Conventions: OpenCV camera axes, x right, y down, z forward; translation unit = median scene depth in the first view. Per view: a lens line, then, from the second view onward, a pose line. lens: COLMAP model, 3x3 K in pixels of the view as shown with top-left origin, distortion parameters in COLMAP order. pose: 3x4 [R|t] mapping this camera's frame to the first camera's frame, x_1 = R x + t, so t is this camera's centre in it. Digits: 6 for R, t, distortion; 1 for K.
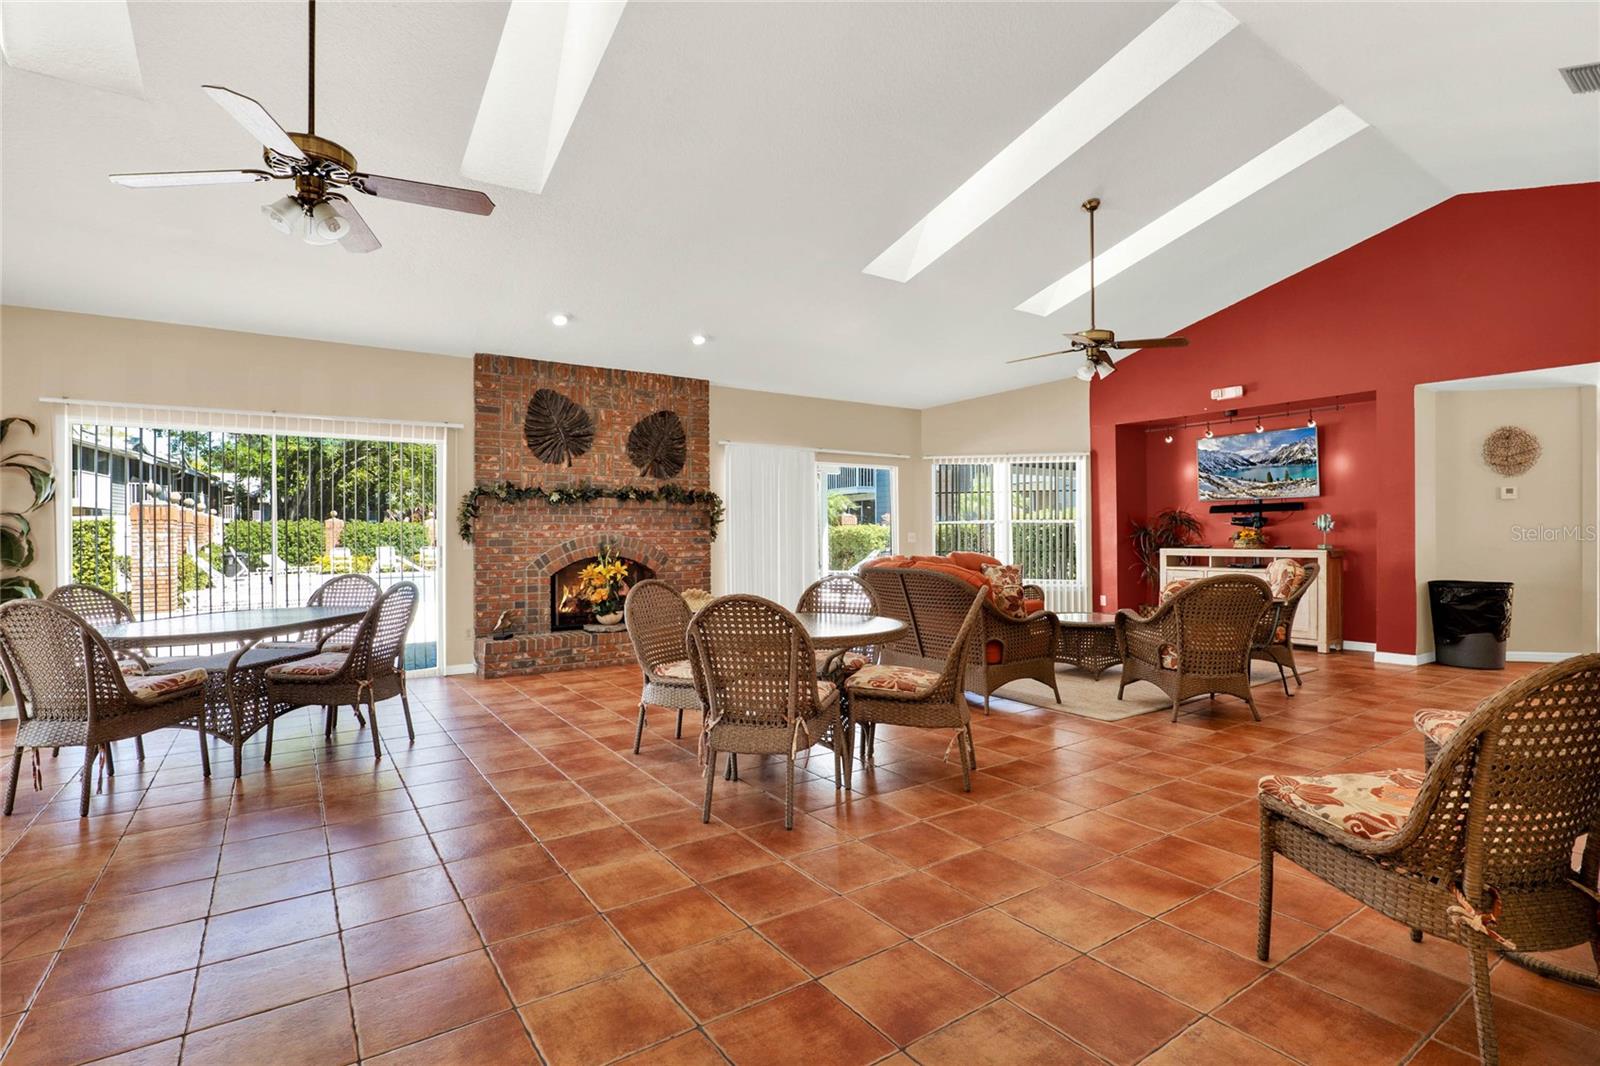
lens RADIAL K [[757.9, 0, 800.0], [0, 757.9, 538.1], [0, 0, 1]] dist [-0.016229, 0.002180]
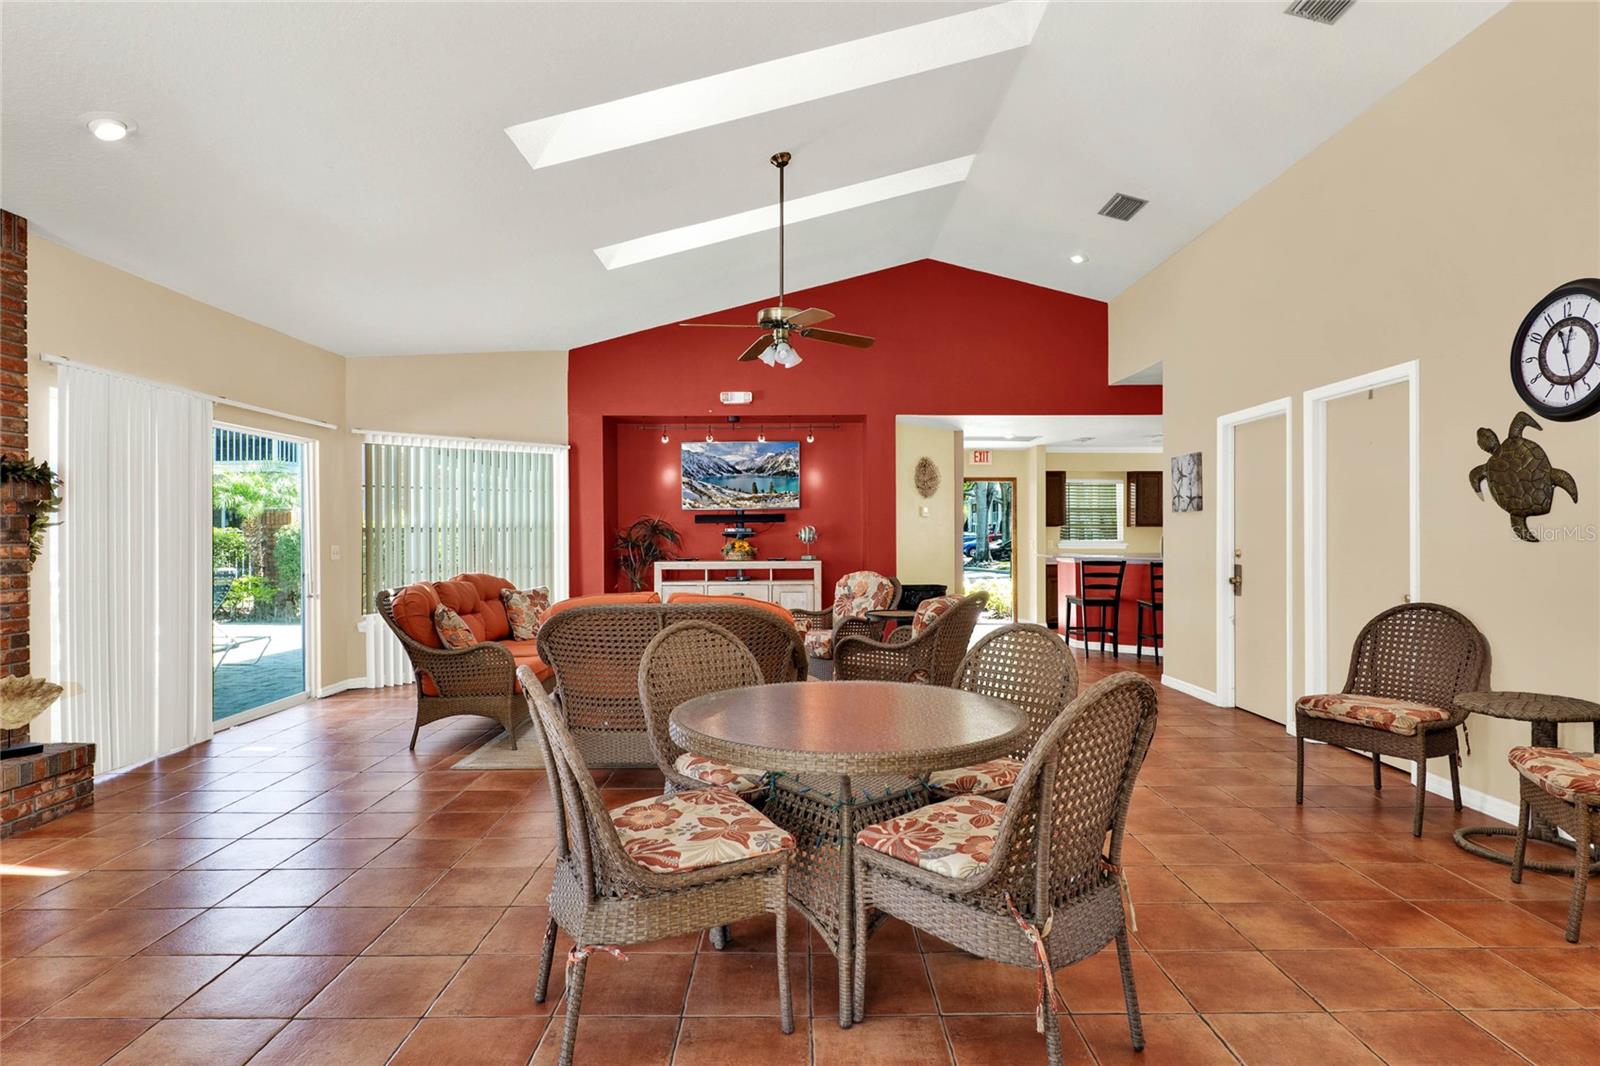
lens RADIAL K [[868.1, 0, 799.7], [0, 868.1, 530.6], [0, 0, 1]] dist [-0.004221, 0.000772]
pose [[0.562794, 0.007953, 0.826559, -0.287559], [0.002420, 0.999934, -0.011269, -0.011580], [-0.826594, 0.008342, 0.562738, 0.314574]]
